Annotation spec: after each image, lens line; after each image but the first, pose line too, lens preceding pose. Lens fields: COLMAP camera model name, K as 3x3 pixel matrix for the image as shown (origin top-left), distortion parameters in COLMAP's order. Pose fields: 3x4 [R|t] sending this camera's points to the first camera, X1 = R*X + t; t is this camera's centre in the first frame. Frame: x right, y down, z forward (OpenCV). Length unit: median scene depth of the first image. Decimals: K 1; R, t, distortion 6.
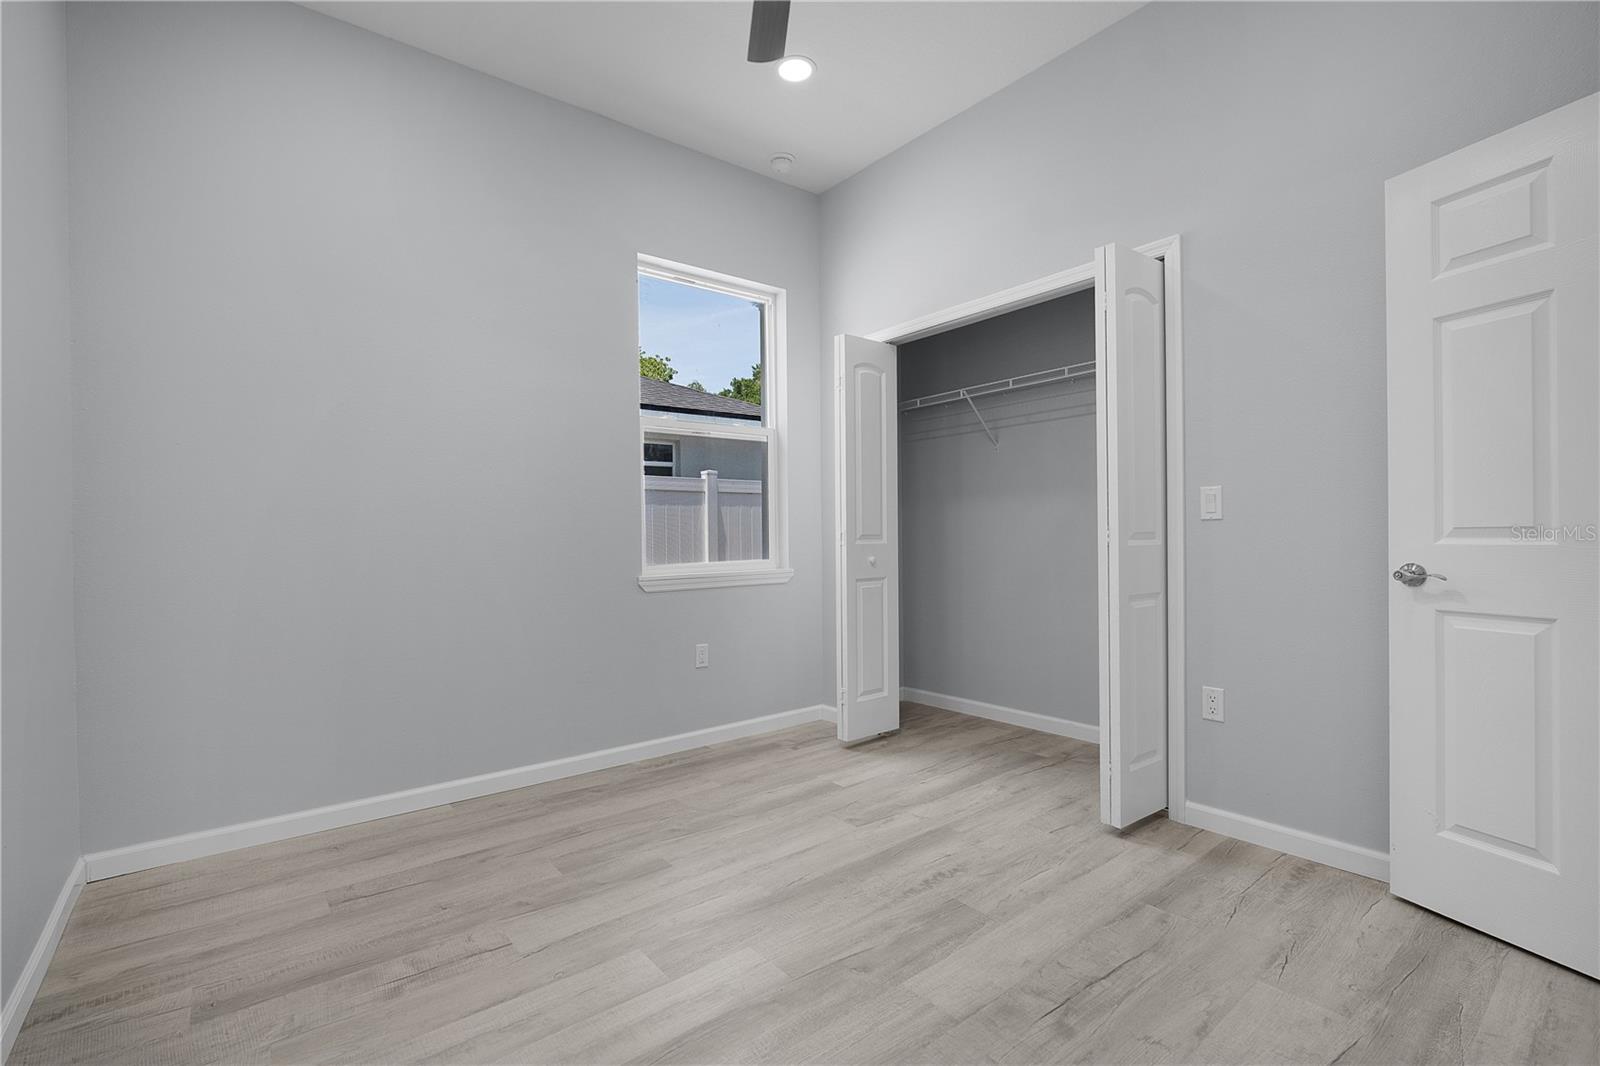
lens RADIAL K [[714.2, 0, 787.7], [0, 714.2, 540.2], [0, 0, 1]] dist [-0.002483, 0.000951]
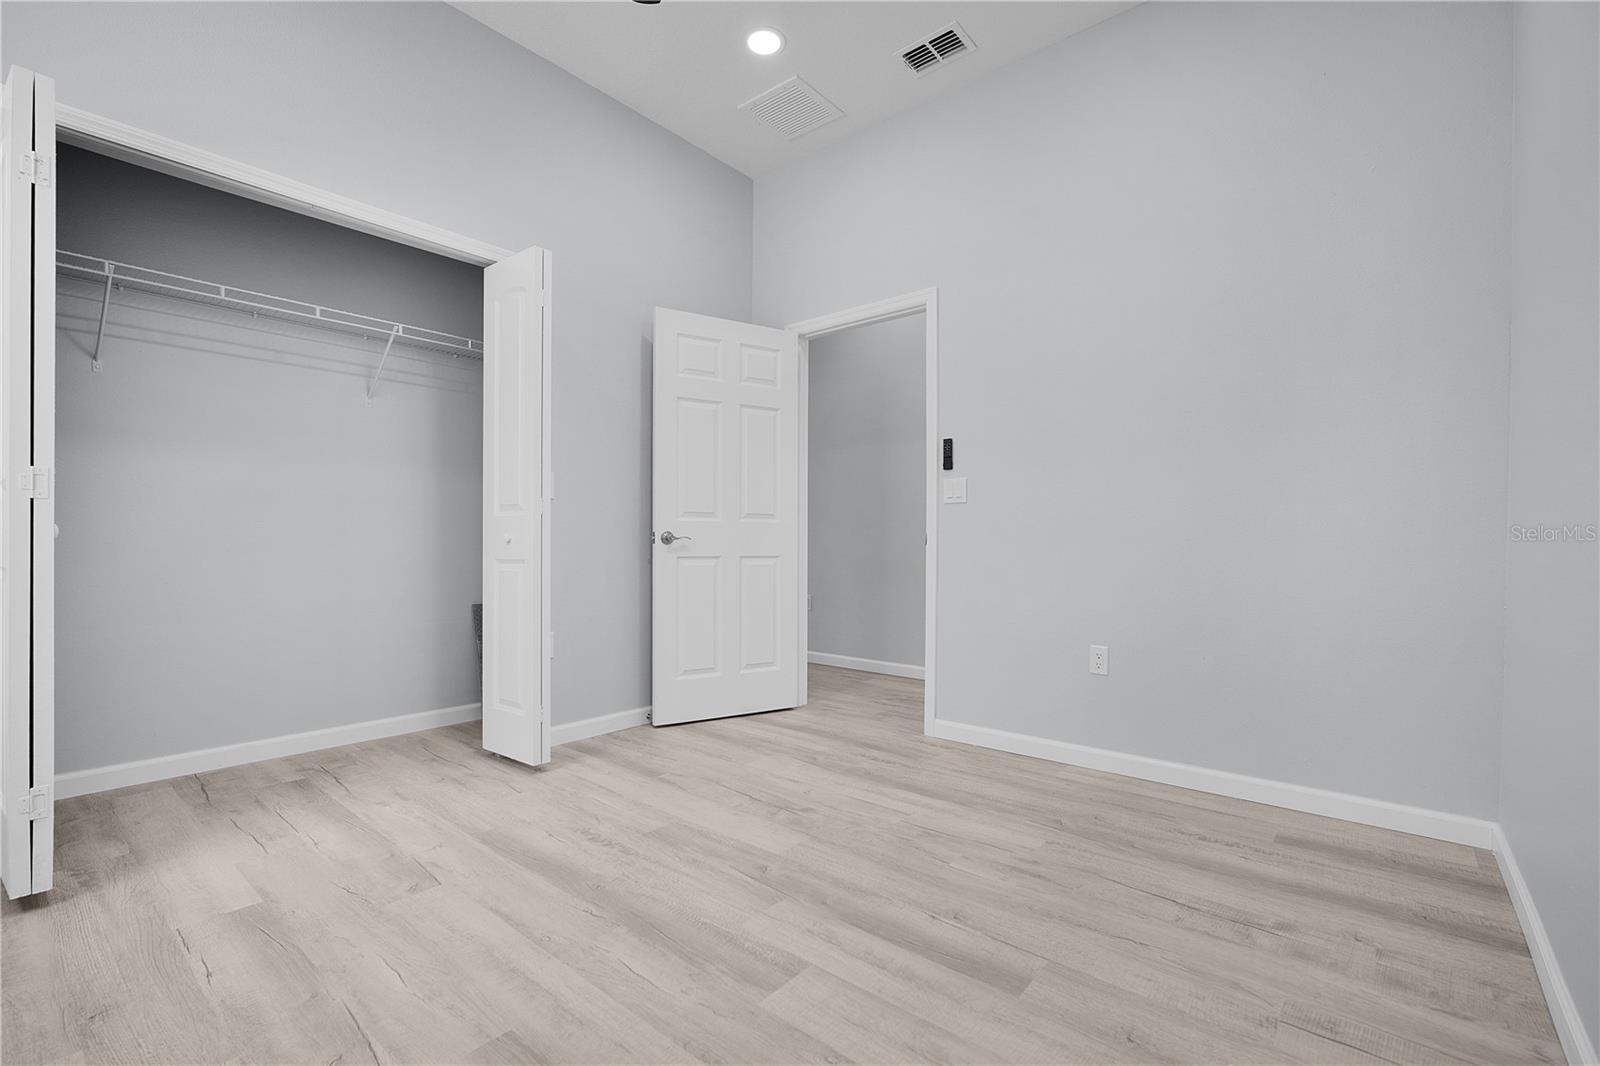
lens RADIAL K [[714.2, 0, 787.7], [0, 714.2, 540.2], [0, 0, 1]] dist [-0.002483, 0.000951]
pose [[-0.195118, 0.015322, 0.980660, -0.669713], [0.003673, 0.999882, -0.014891, 0.060014], [-0.980773, 0.000697, -0.195151, 0.768610]]
